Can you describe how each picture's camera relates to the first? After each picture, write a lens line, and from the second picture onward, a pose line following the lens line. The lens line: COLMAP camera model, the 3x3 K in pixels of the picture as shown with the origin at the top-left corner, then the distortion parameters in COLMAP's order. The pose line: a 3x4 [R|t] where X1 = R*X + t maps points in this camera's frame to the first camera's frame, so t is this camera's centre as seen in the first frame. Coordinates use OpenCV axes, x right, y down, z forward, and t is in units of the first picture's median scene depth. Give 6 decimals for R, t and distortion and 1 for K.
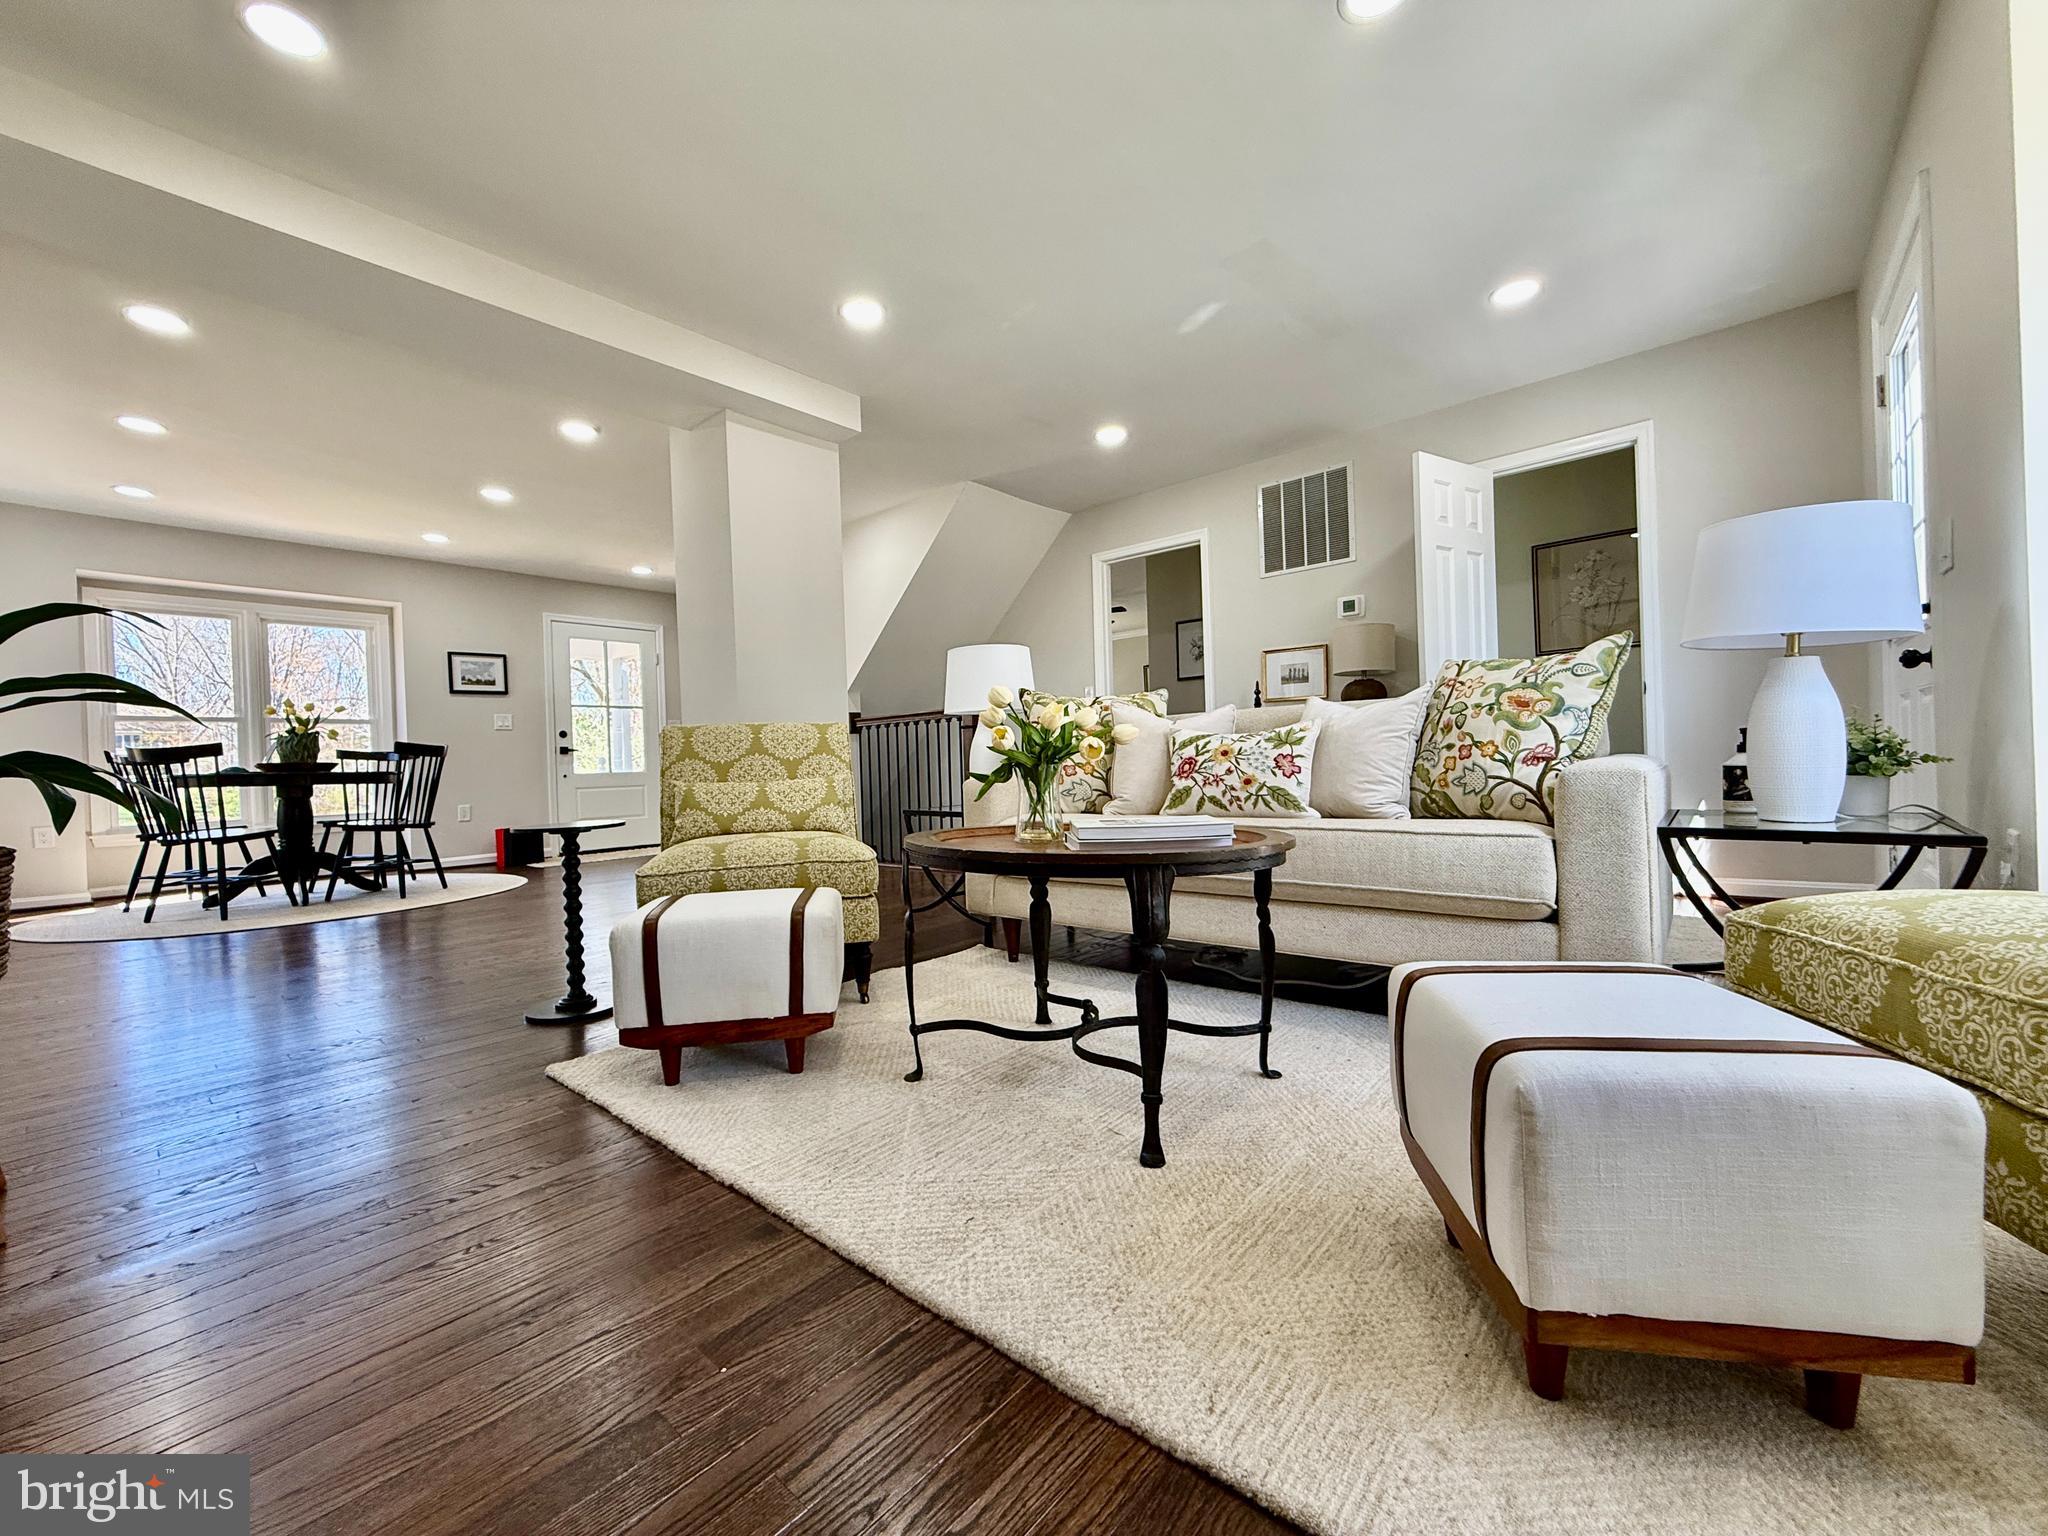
lens RADIAL K [[811.6, 0, 1017.6], [0, 811.6, 770.6], [0, 0, 1]] dist [-0.002730, 0.000321]
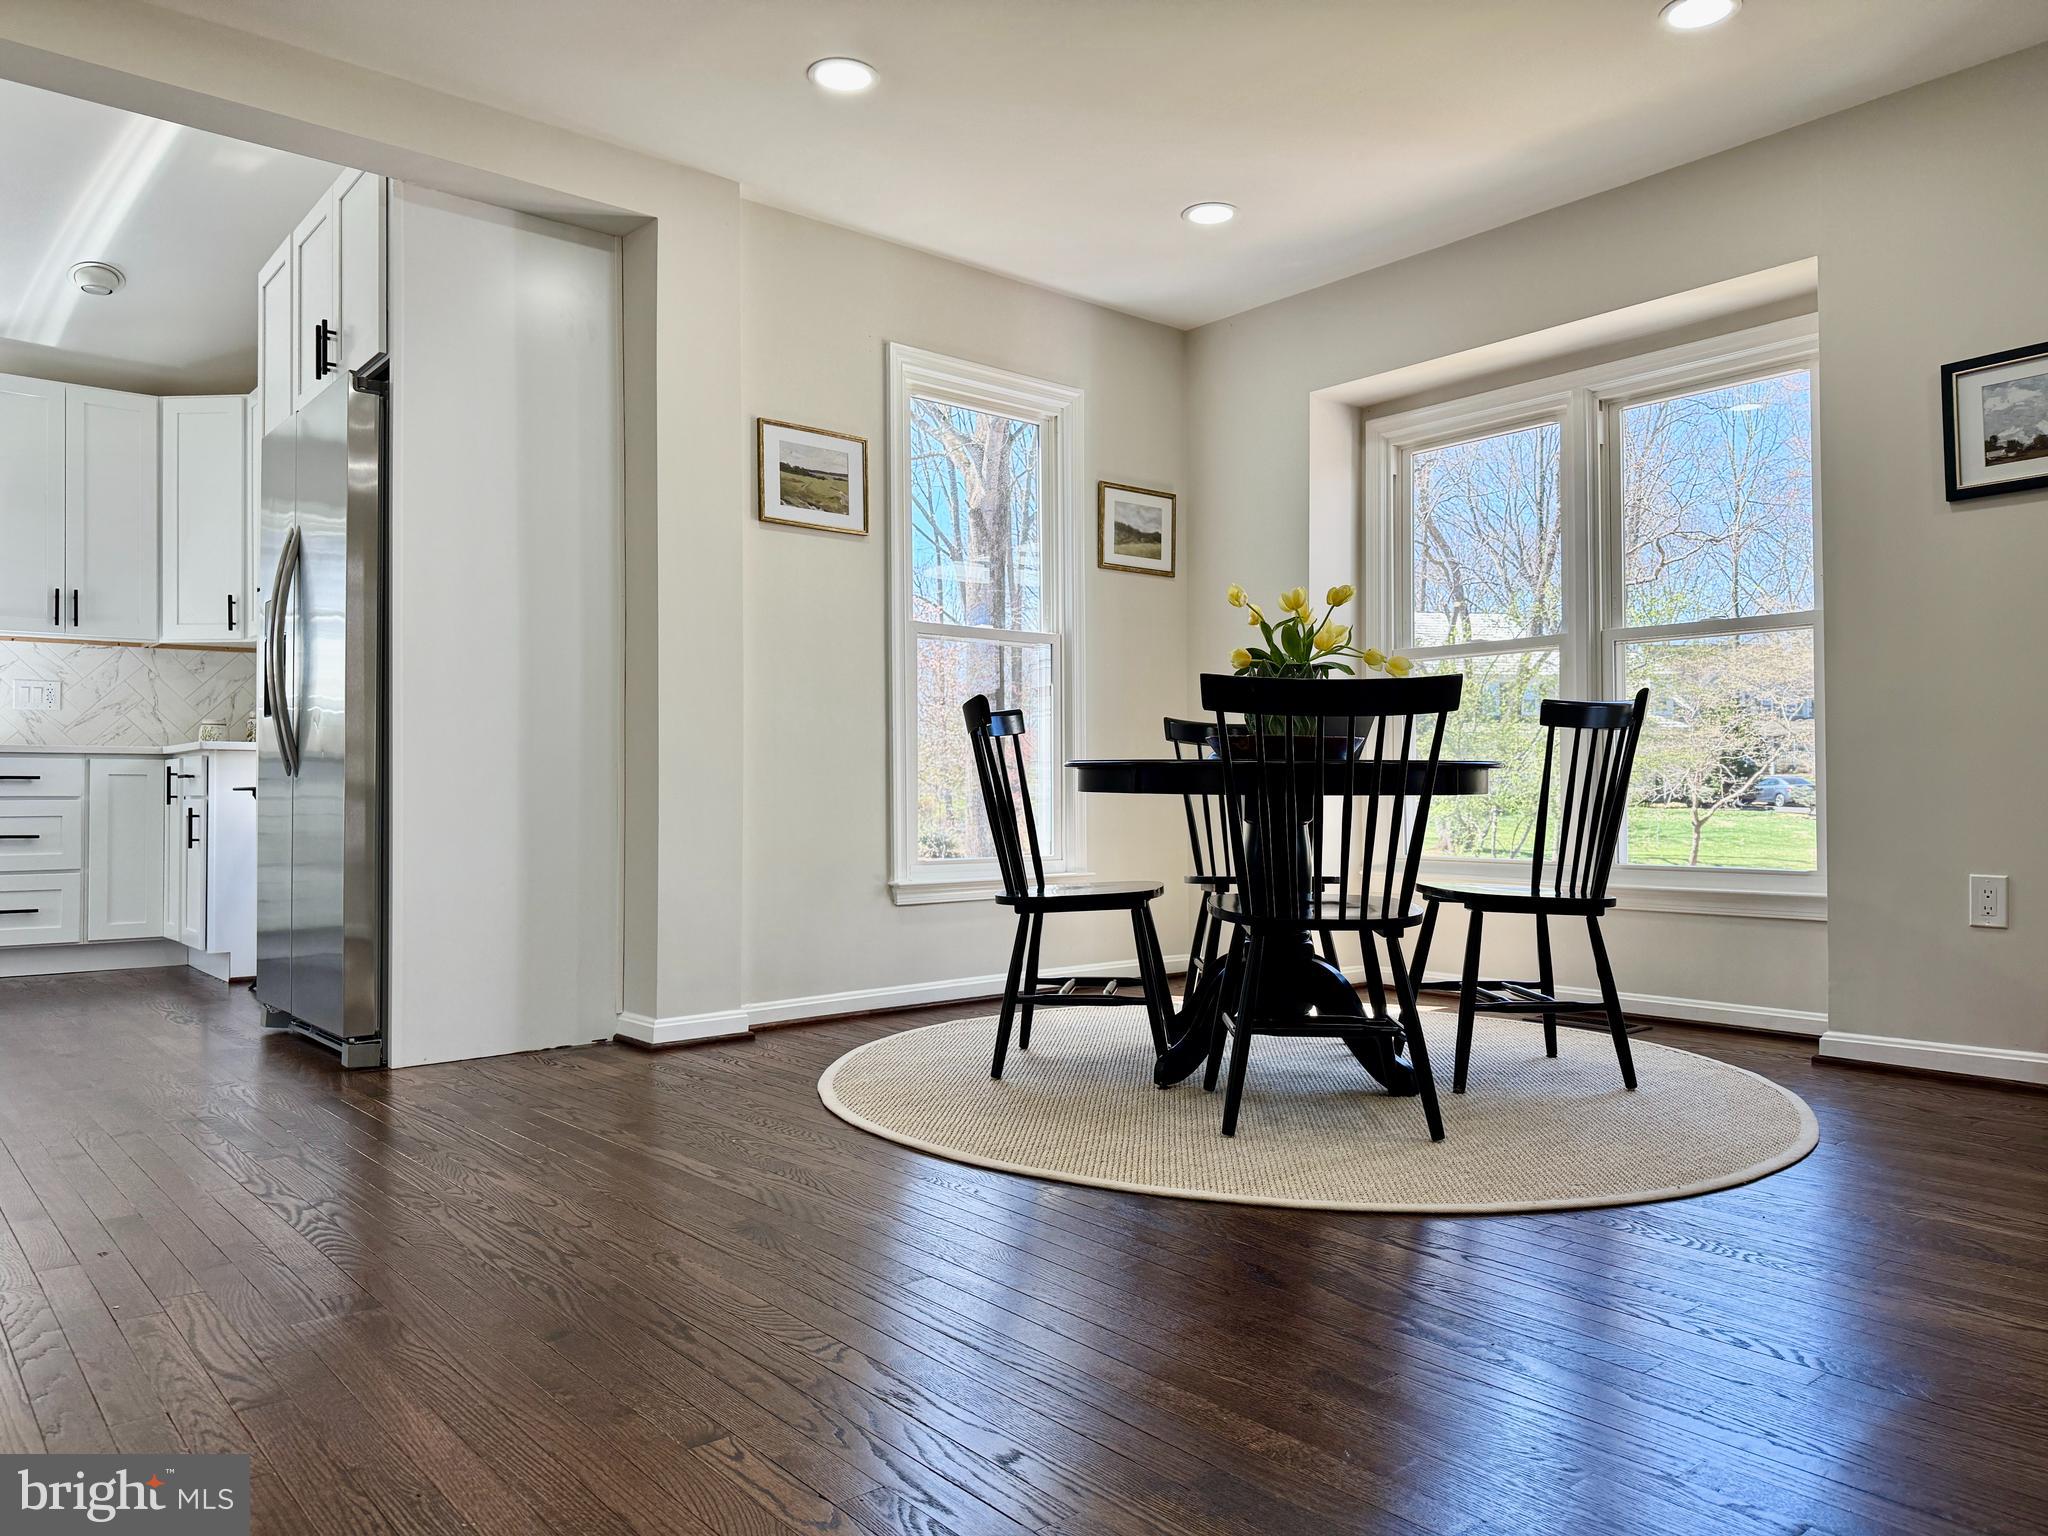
lens RADIAL K [[1429.3, 0, 1024.2], [0, 1429.3, 773.8], [0, 0, 1]] dist [0.020412, -0.011355]
pose [[-0.143252, 0.018278, -0.989517, -0.180597], [-0.001942, 0.999822, 0.018750, -0.005052], [0.989684, 0.004607, -0.143191, 1.146629]]
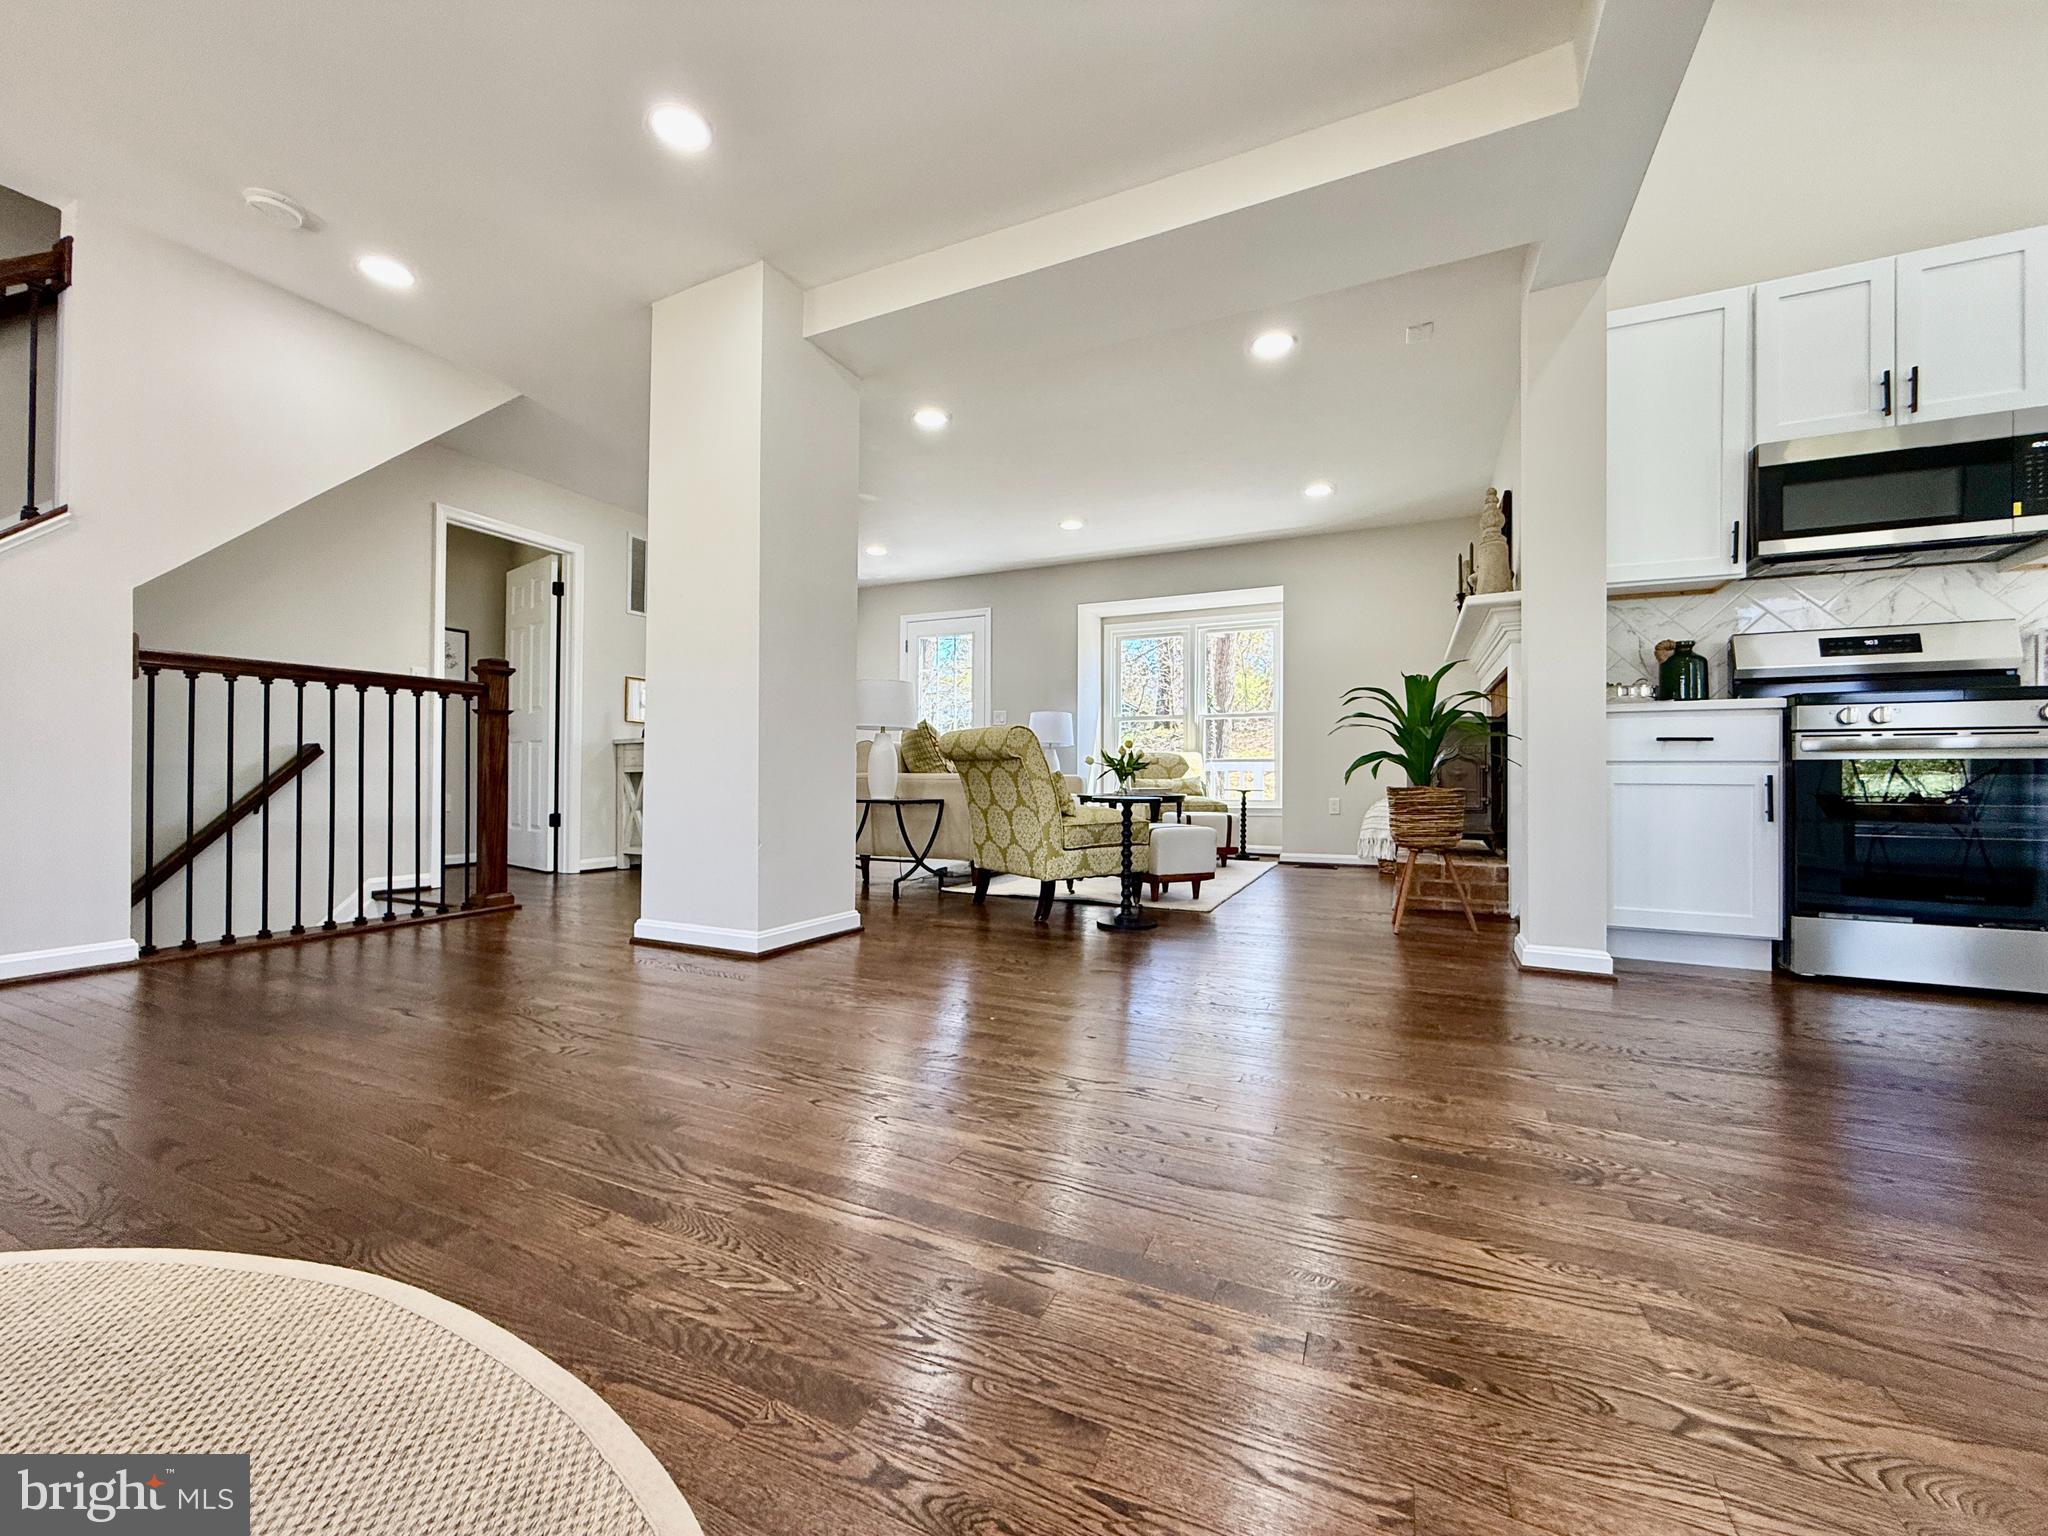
lens RADIAL K [[811.6, 0, 1025.0], [0, 811.6, 765.3], [0, 0, 1]] dist [-0.002730, 0.000321]
pose [[-0.282423, 0.044100, 0.958276, -1.095002], [0.012853, 0.999027, -0.042187, 0.038289], [-0.959204, 0.000402, -0.282715, 0.915975]]
